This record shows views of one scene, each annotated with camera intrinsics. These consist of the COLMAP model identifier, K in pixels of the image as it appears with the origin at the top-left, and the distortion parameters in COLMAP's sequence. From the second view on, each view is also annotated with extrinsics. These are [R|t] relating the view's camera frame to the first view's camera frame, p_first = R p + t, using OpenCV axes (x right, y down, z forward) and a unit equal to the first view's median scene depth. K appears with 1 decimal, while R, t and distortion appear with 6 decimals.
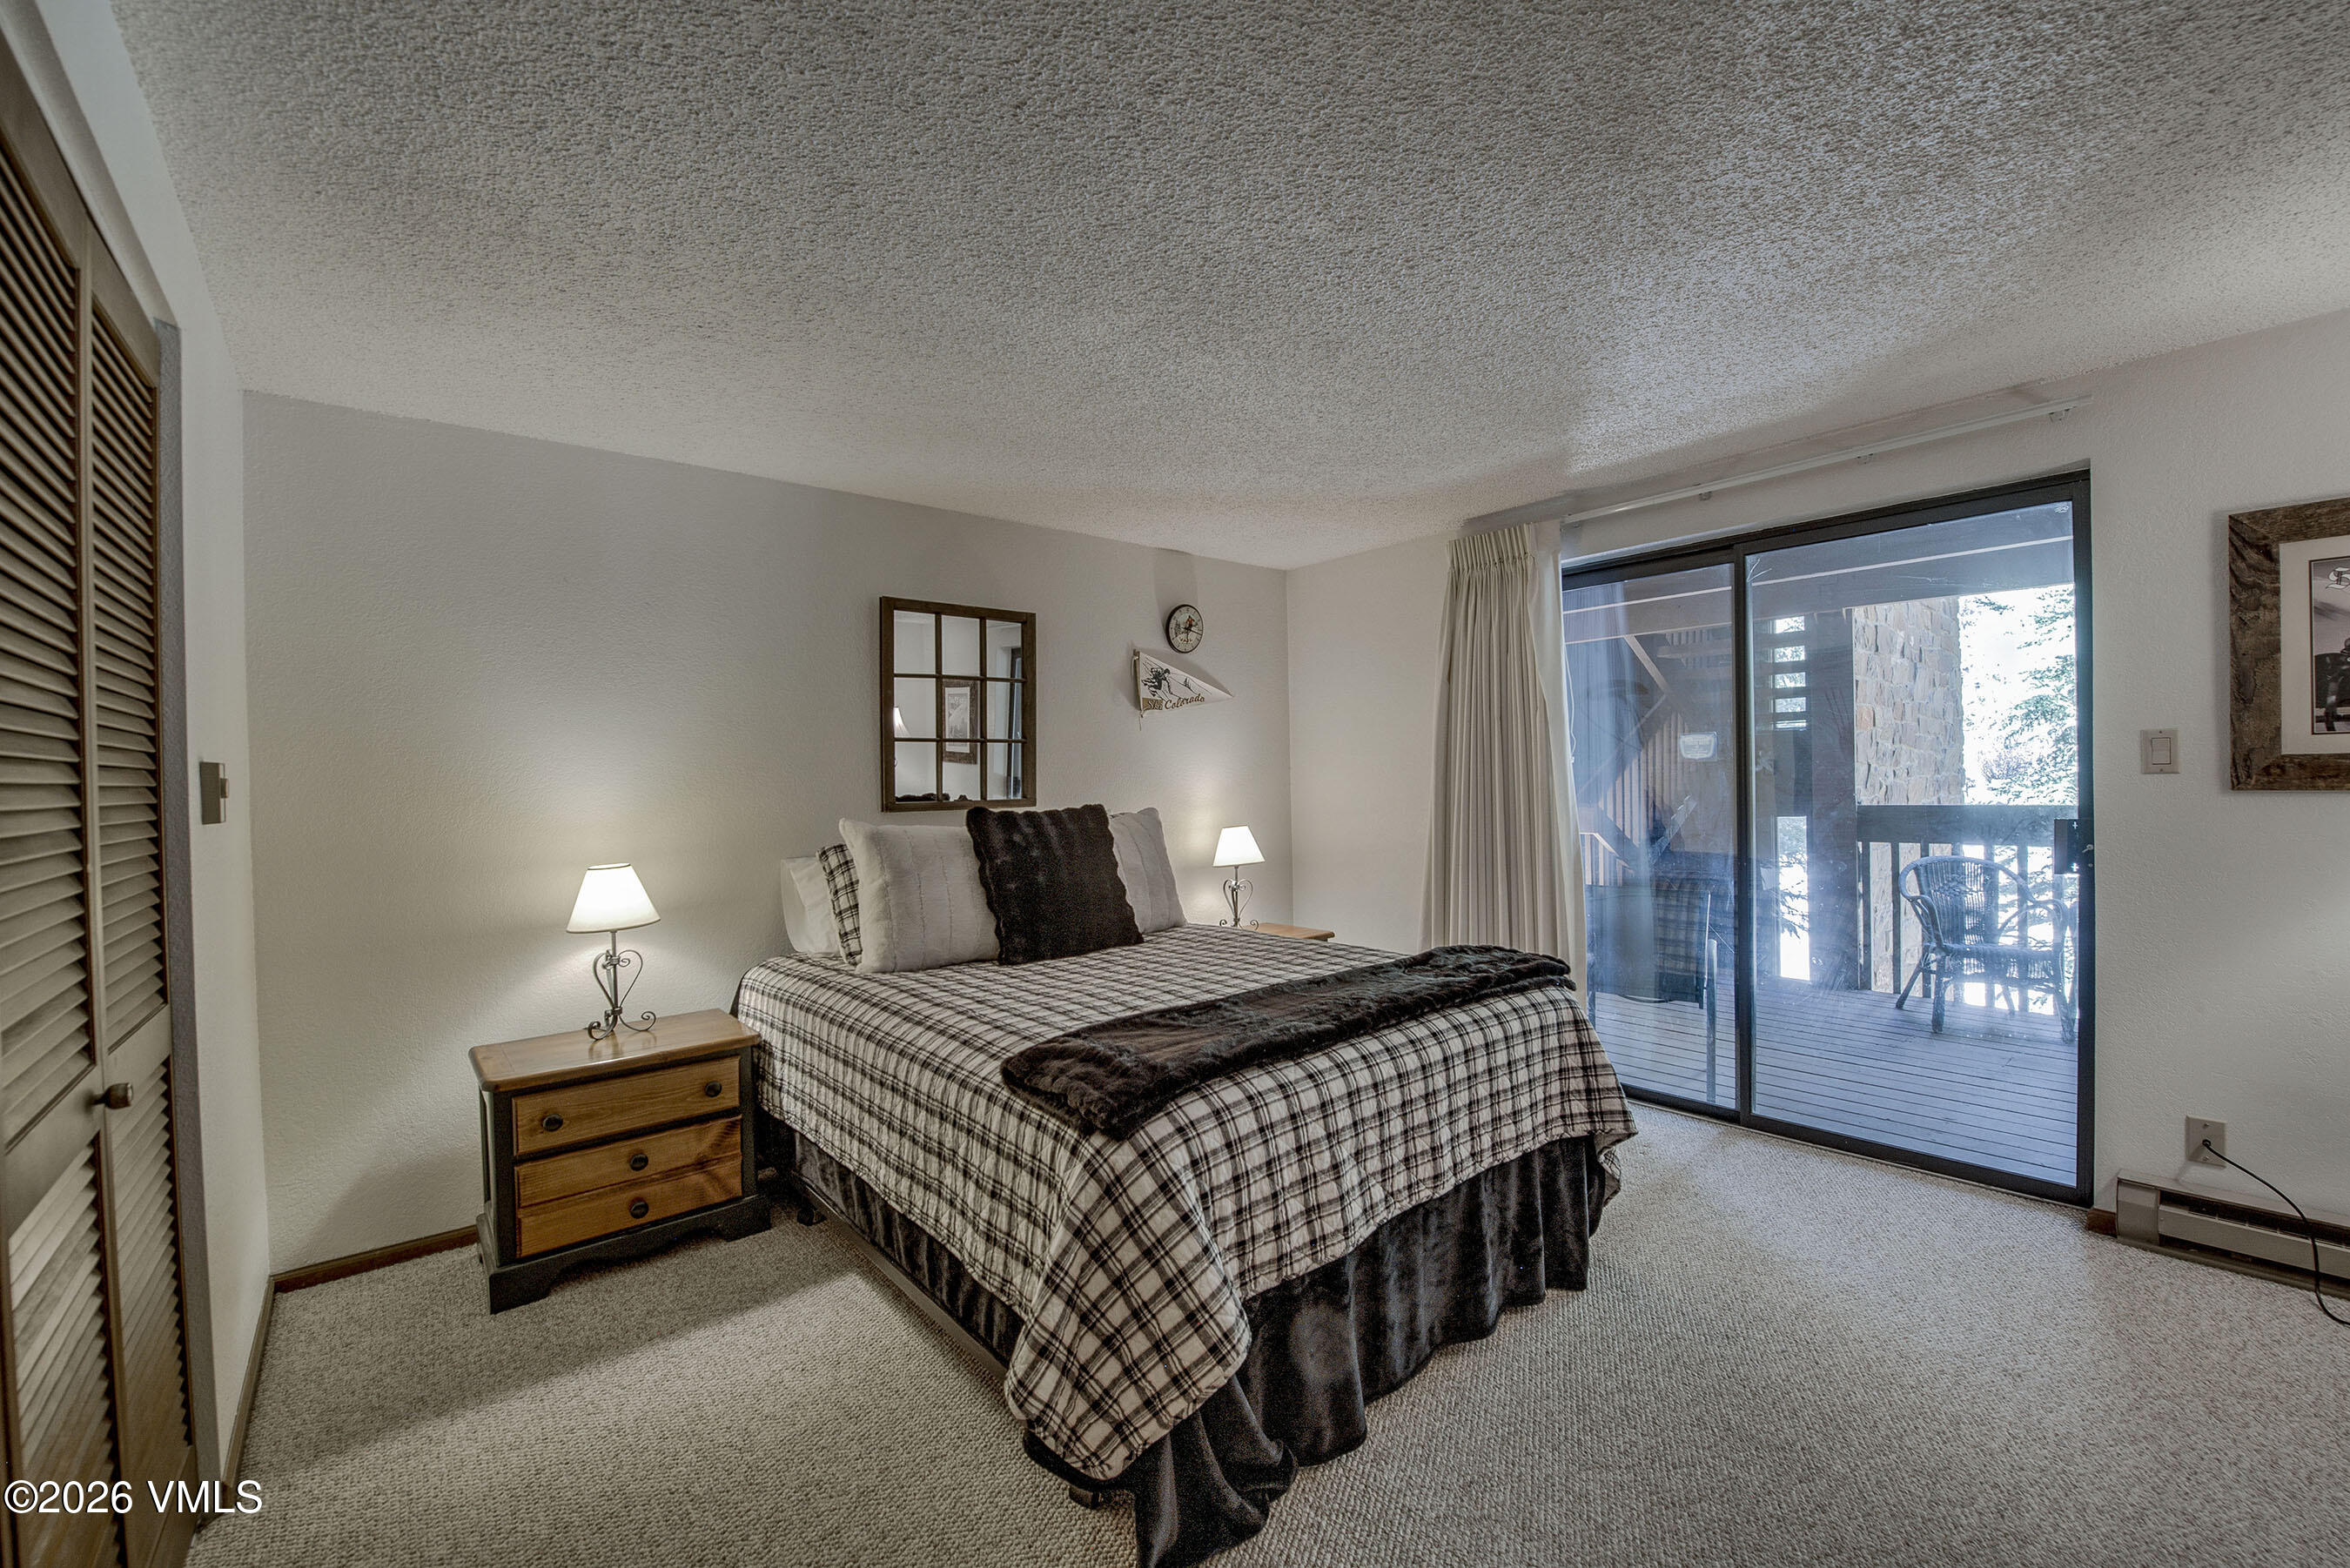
lens RADIAL K [[910.3, 0, 1176.6], [0, 910.3, 821.8], [0, 0, 1]] dist [0.000928, -0.000019]
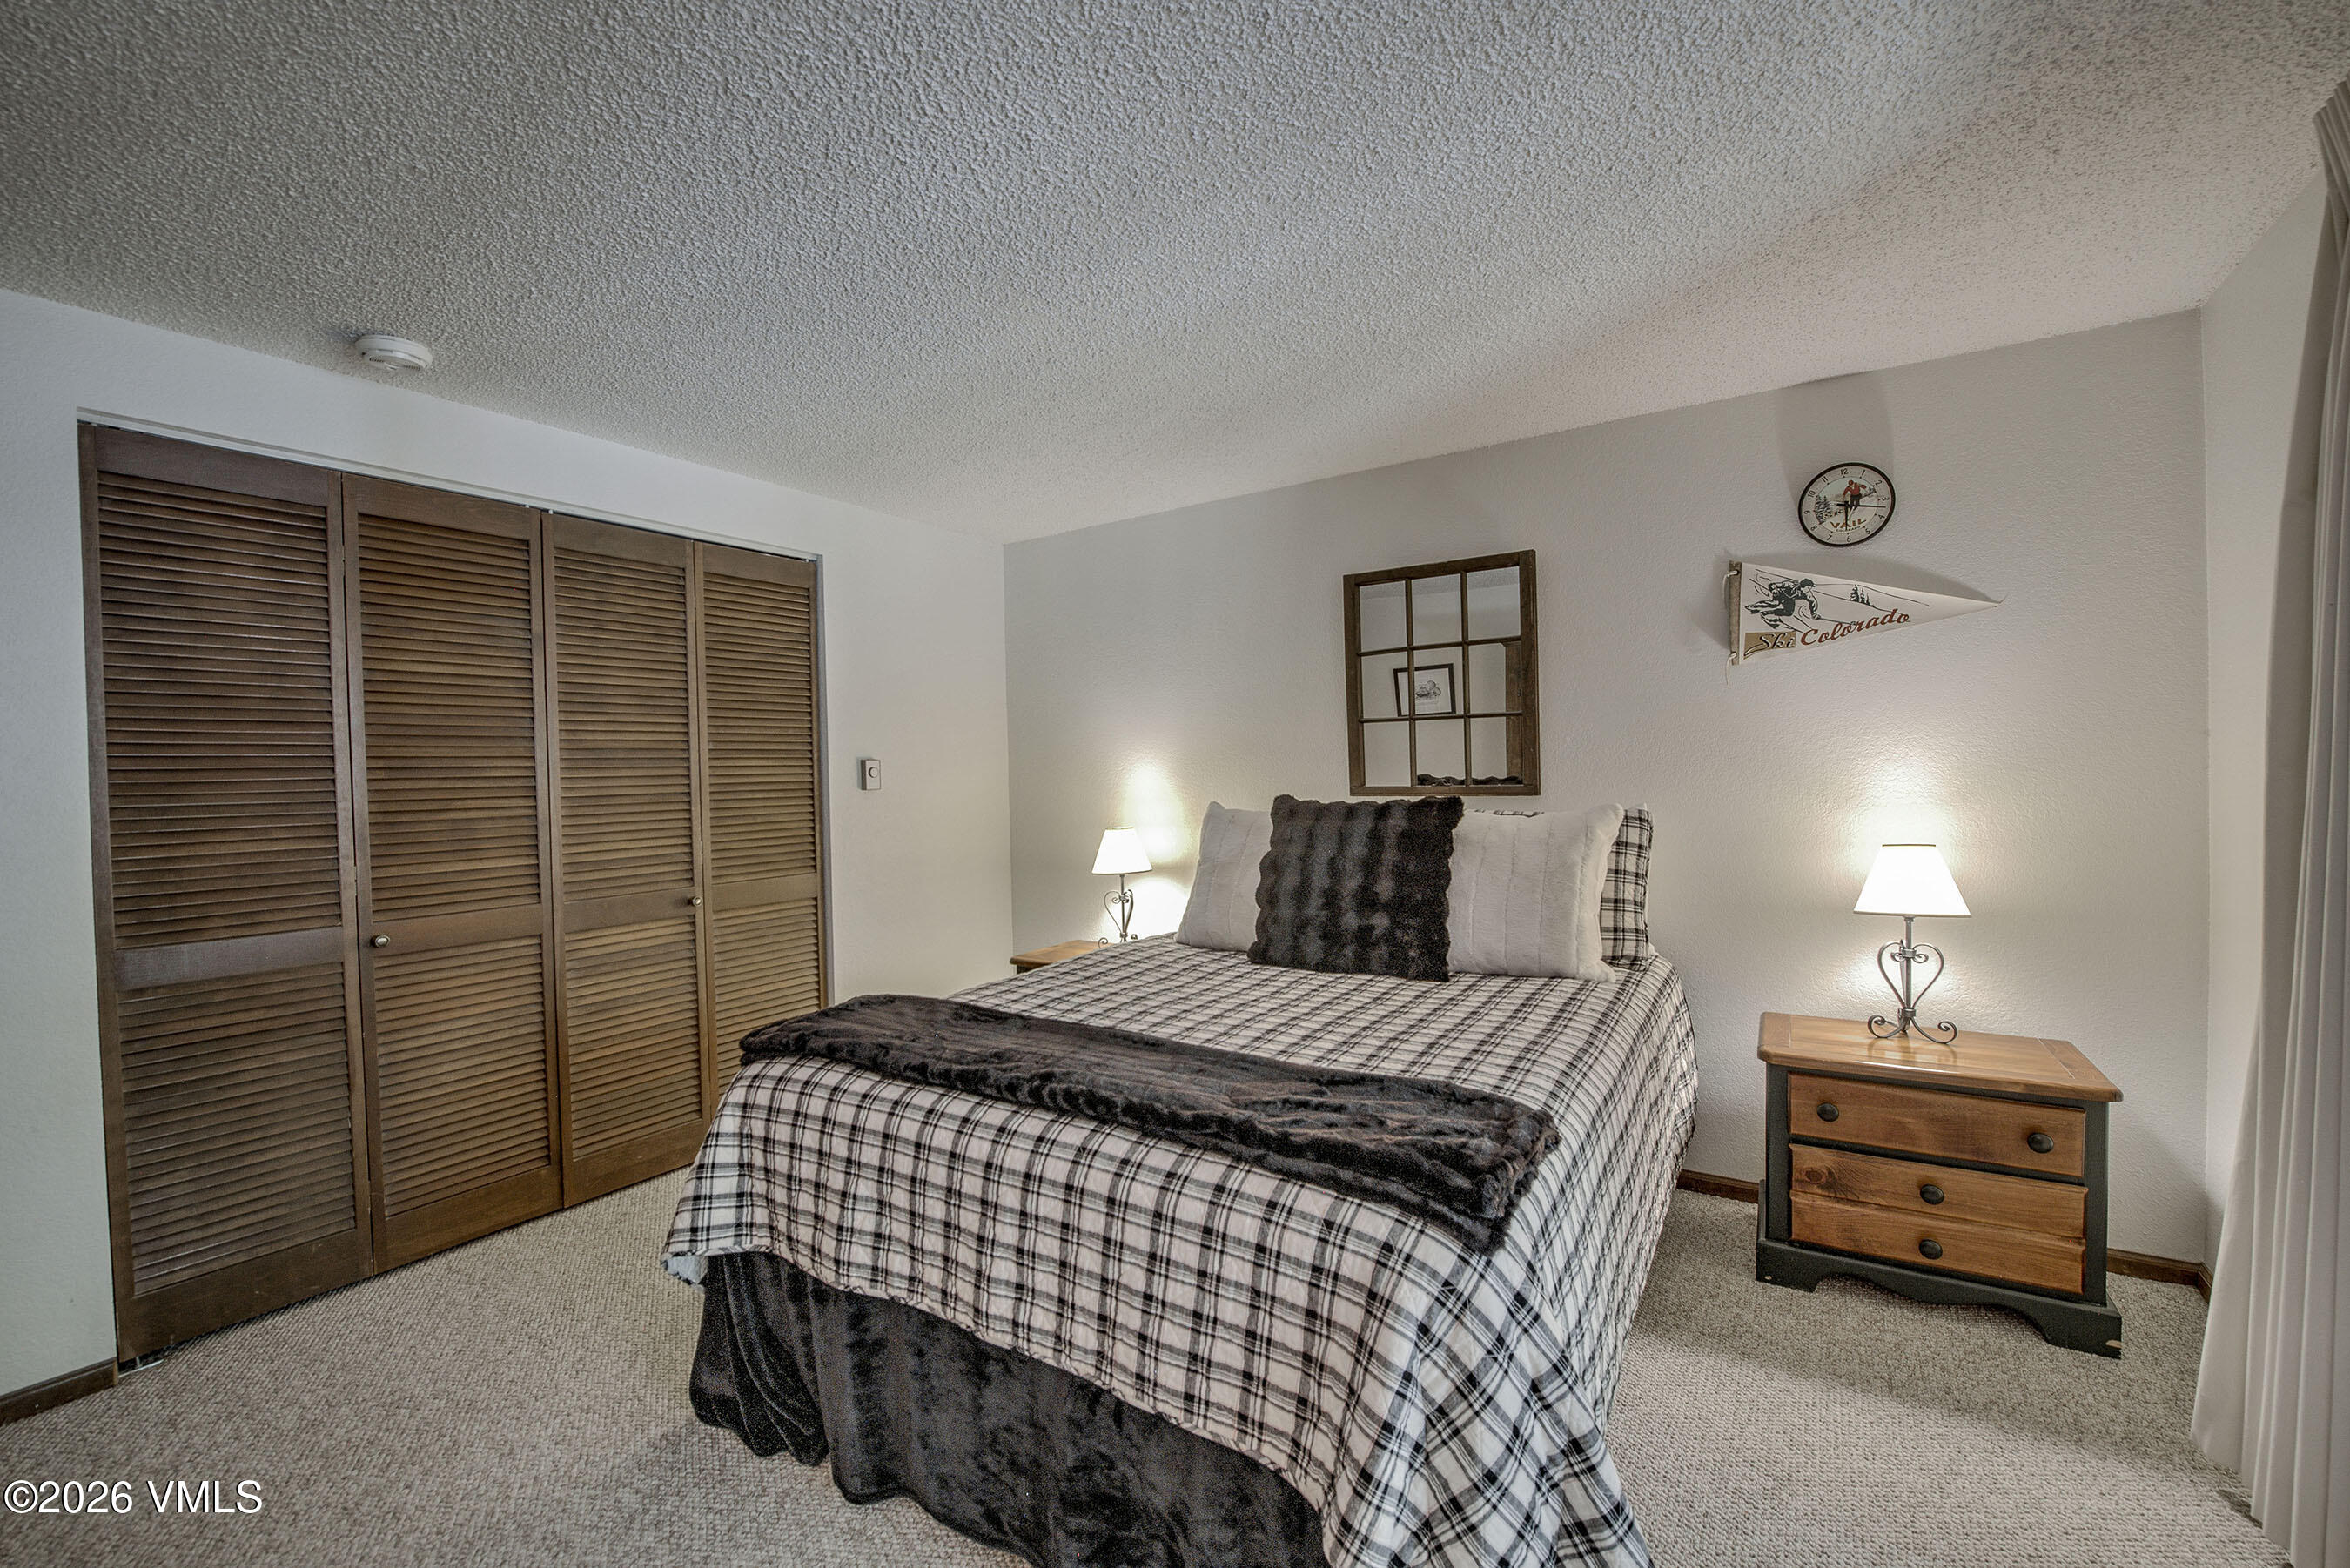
lens RADIAL K [[980.4, 0, 1166.5], [0, 980.4, 791.1], [0, 0, 1]] dist [-0.022097, -0.000423]
pose [[0.284683, 0.031606, -0.958101, 0.492792], [-0.029464, 0.999273, 0.024209, -0.029962], [0.958169, 0.021338, 0.285407, 0.410456]]
